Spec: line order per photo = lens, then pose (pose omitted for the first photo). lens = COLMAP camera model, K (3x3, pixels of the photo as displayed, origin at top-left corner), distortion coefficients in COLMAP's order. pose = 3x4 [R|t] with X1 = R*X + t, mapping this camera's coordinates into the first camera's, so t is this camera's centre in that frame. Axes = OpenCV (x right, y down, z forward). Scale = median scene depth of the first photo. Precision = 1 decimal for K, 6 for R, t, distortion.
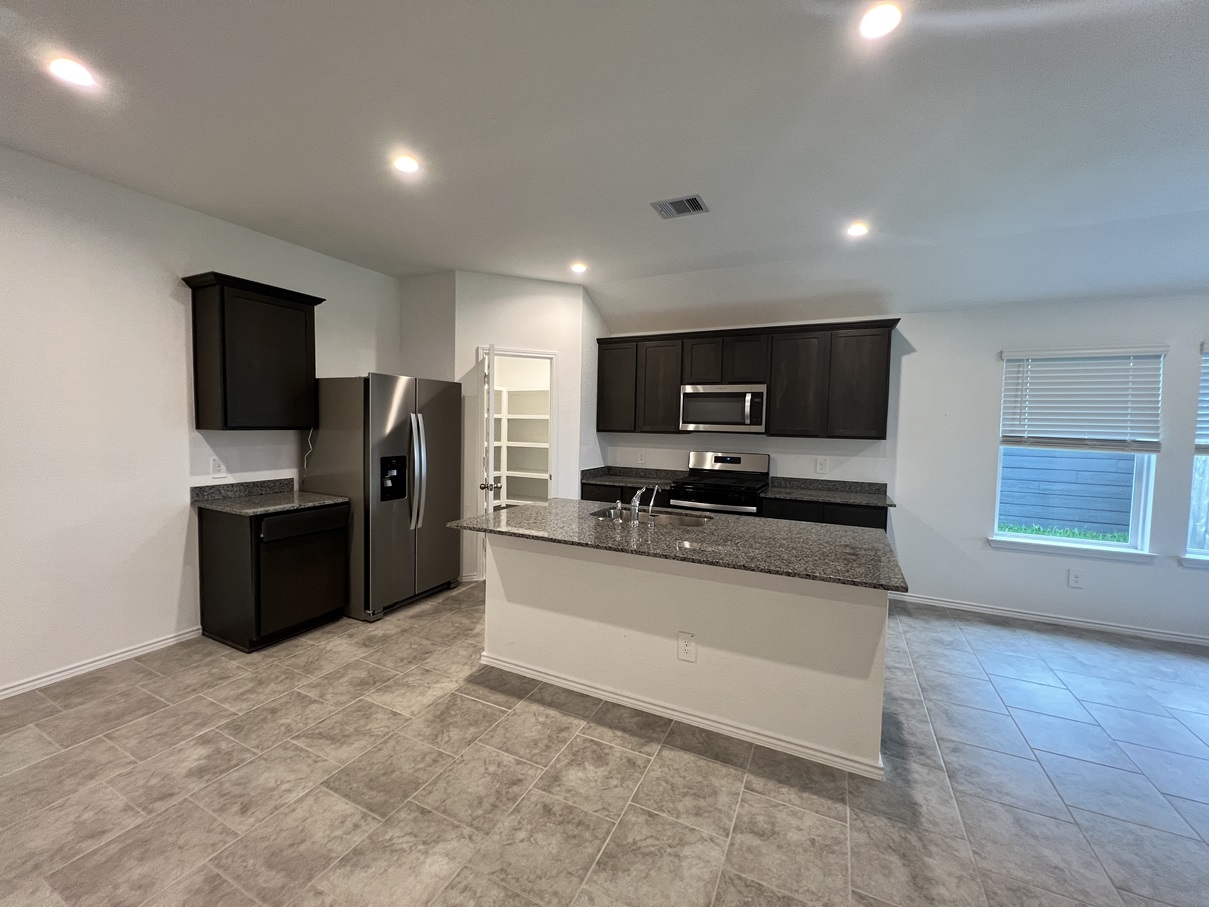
lens RADIAL K [[485.0, 0, 603.4], [0, 485.0, 450.5], [0, 0, 1]] dist [0.001382, 0.000043]
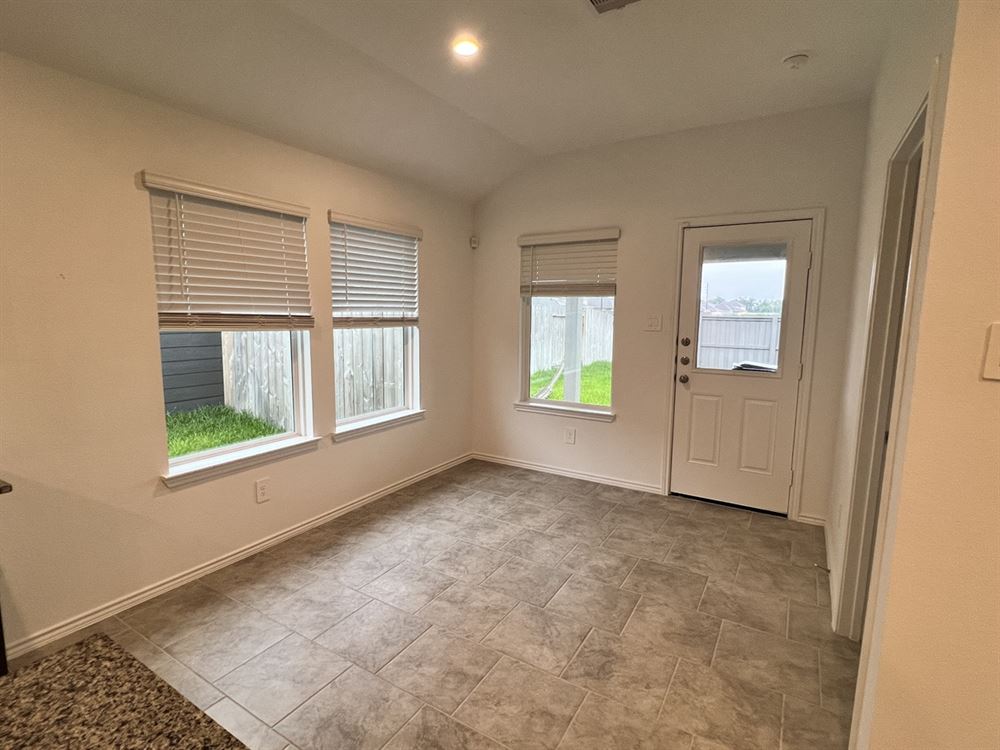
lens RADIAL K [[500.3, 0, 496.2], [0, 500.3, 372.5], [0, 0, 1]] dist [0.000615, -0.000040]
pose [[0.100911, -0.141809, 0.984737, 0.221239], [0.043923, 0.989459, 0.137988, -0.025240], [-0.993925, 0.029328, 0.106076, 0.509086]]
